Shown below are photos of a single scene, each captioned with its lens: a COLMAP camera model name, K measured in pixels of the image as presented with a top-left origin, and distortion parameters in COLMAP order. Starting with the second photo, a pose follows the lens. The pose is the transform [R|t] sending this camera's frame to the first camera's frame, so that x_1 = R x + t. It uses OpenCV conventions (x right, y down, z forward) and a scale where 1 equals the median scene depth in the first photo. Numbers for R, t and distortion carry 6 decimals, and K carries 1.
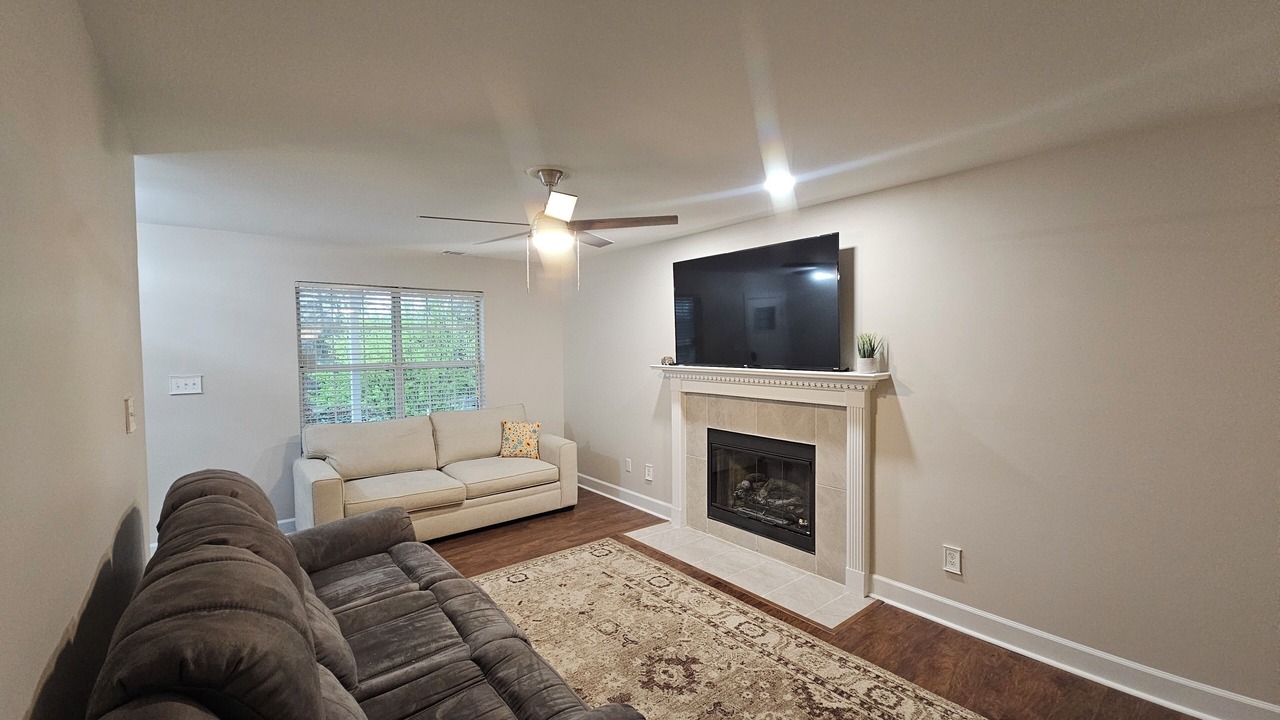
lens RADIAL K [[516.8, 0, 639.8], [0, 516.8, 367.1], [0, 0, 1]] dist [0.000486, 0.000112]
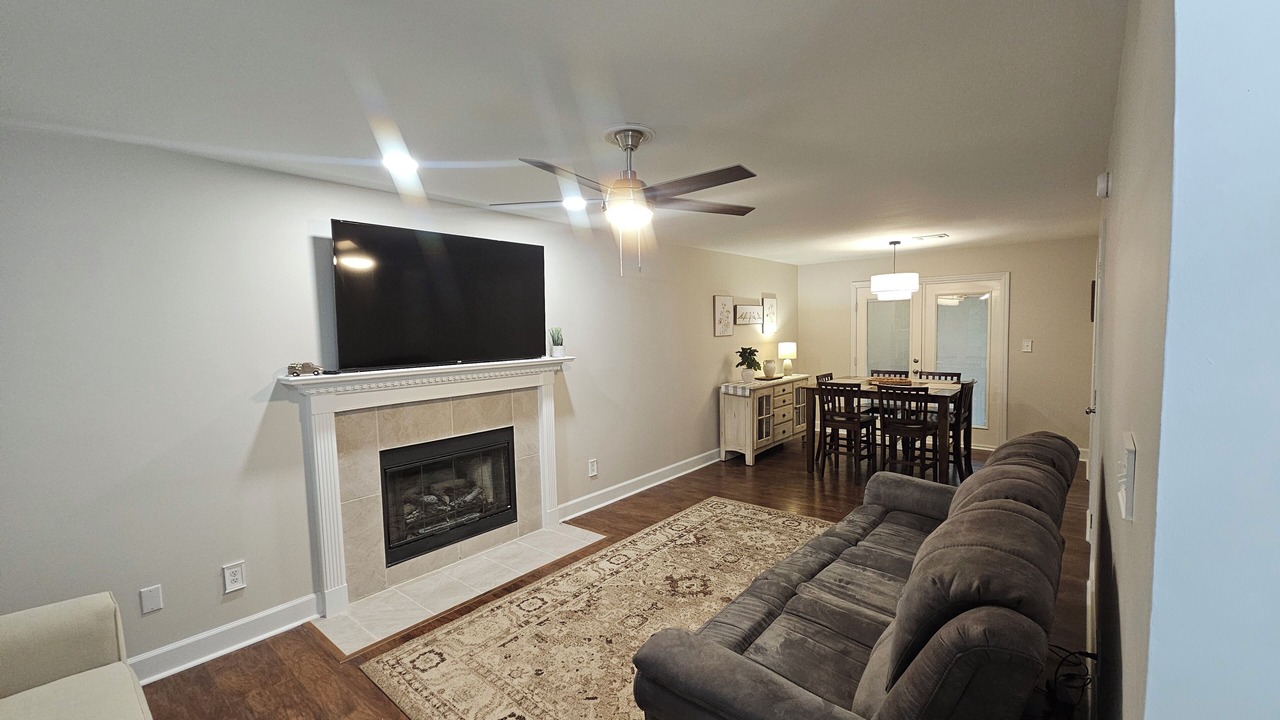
lens RADIAL K [[516.8, 0, 640.3], [0, 516.8, 357.5], [0, 0, 1]] dist [0.000486, 0.000112]
pose [[-0.163872, -0.047578, 0.985334, -0.823411], [0.068959, 0.995840, 0.059554, -0.046922], [-0.984068, 0.077707, -0.159910, 0.897265]]
